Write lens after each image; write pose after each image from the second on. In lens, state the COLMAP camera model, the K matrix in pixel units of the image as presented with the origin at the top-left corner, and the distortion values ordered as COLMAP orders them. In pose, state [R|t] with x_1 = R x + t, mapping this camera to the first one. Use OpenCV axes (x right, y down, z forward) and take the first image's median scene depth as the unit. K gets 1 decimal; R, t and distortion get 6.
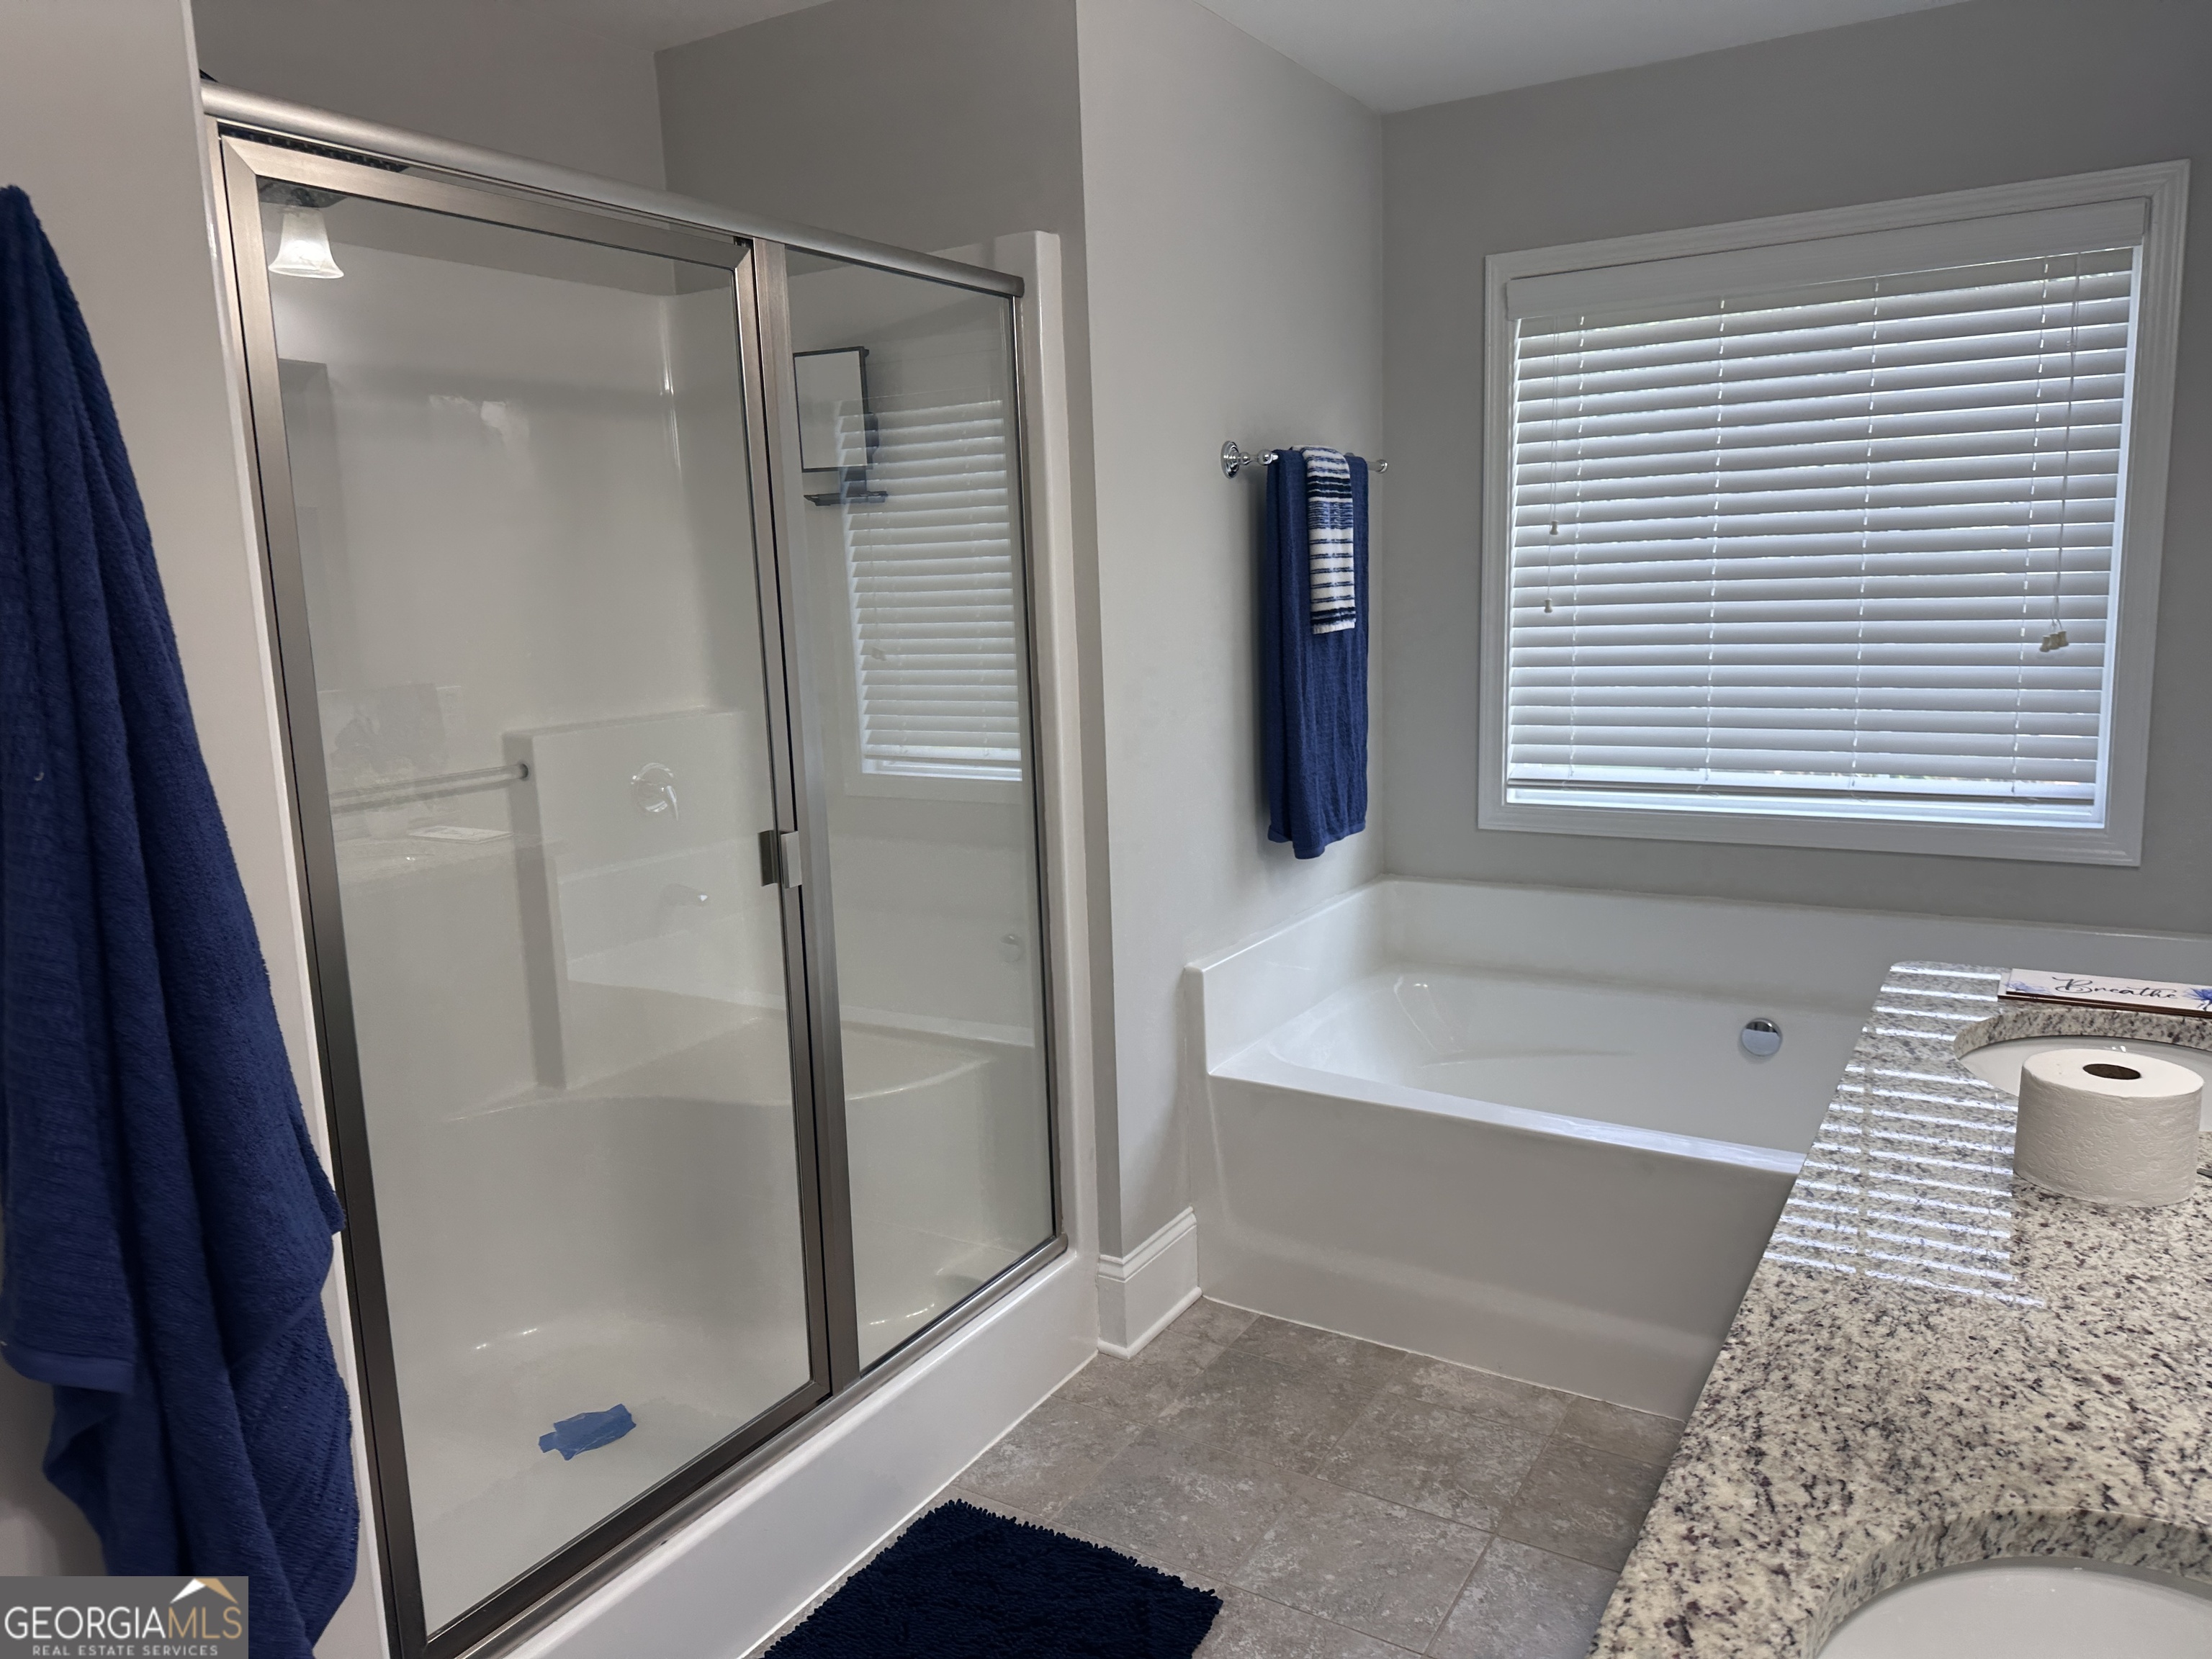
lens RADIAL K [[1549.1, 0, 1091.7], [0, 1549.1, 827.9], [0, 0, 1]] dist [0.023592, -0.035422]
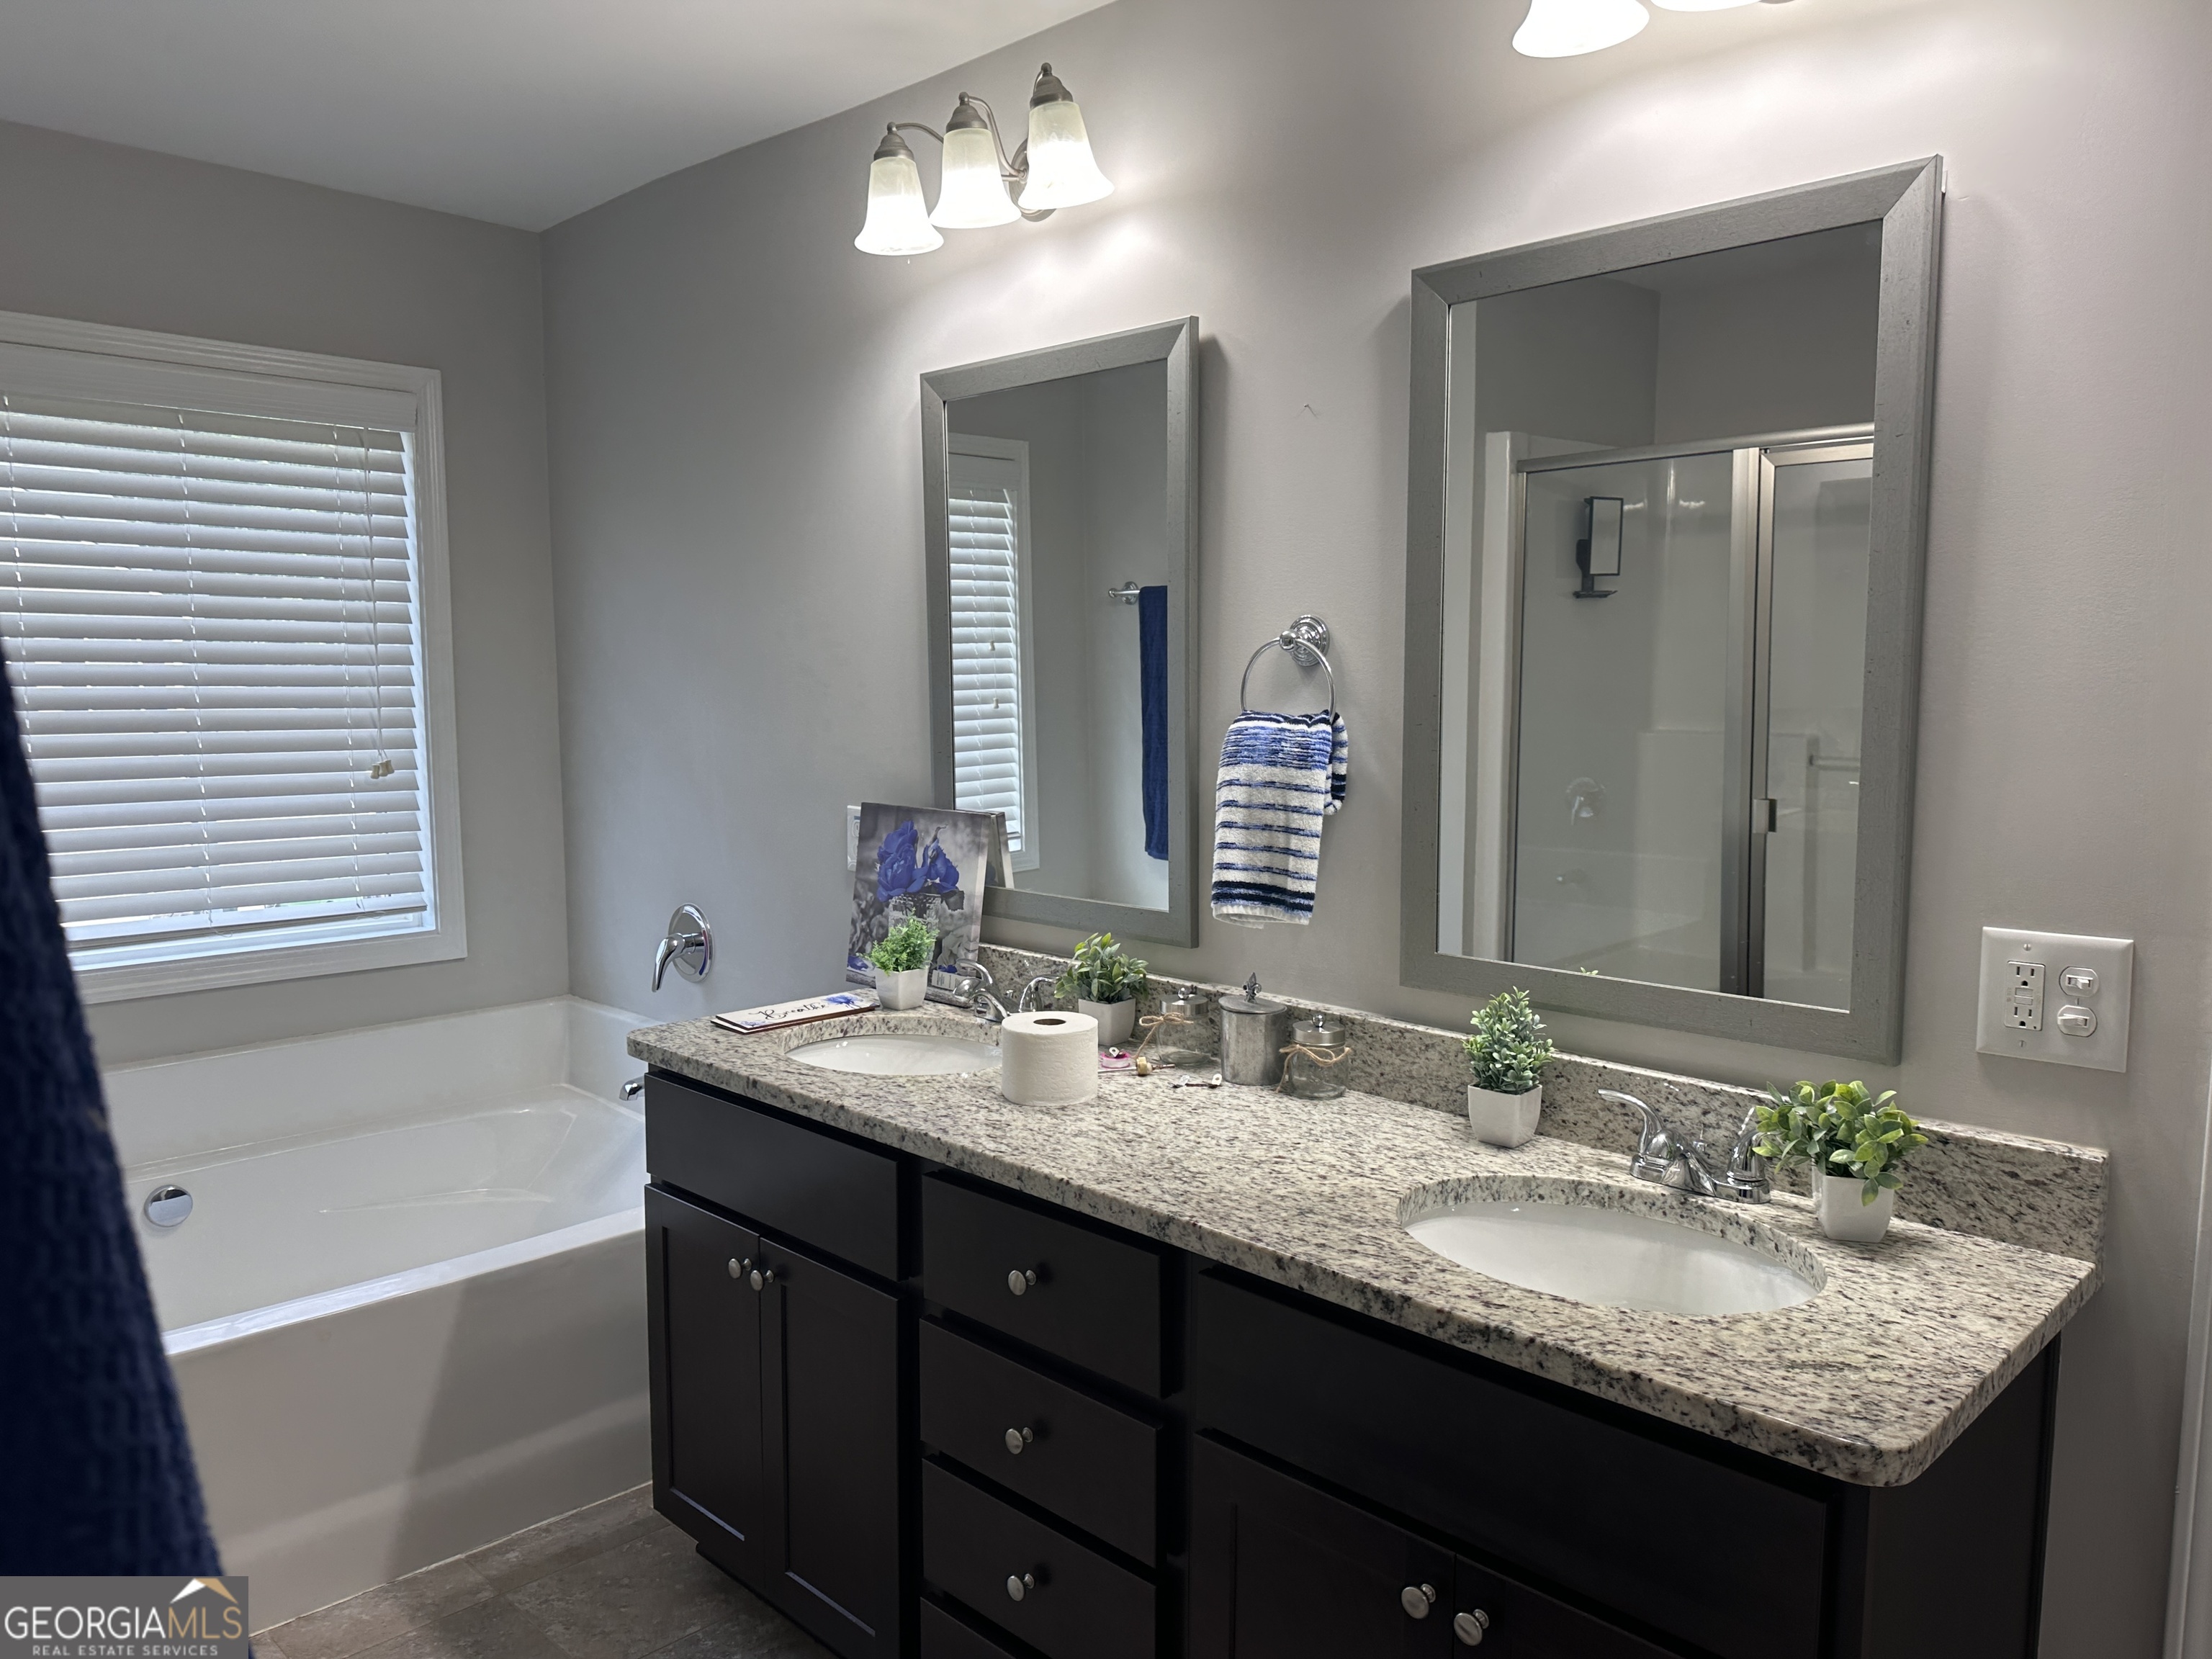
lens RADIAL K [[1549.1, 0, 1092.8], [0, 1549.1, 835.1], [0, 0, 1]] dist [0.023592, -0.035422]
pose [[0.231661, -0.057583, 0.971091, -0.797942], [0.151319, 0.988229, 0.022501, -0.049085], [-0.960956, 0.141732, 0.237648, 0.582602]]
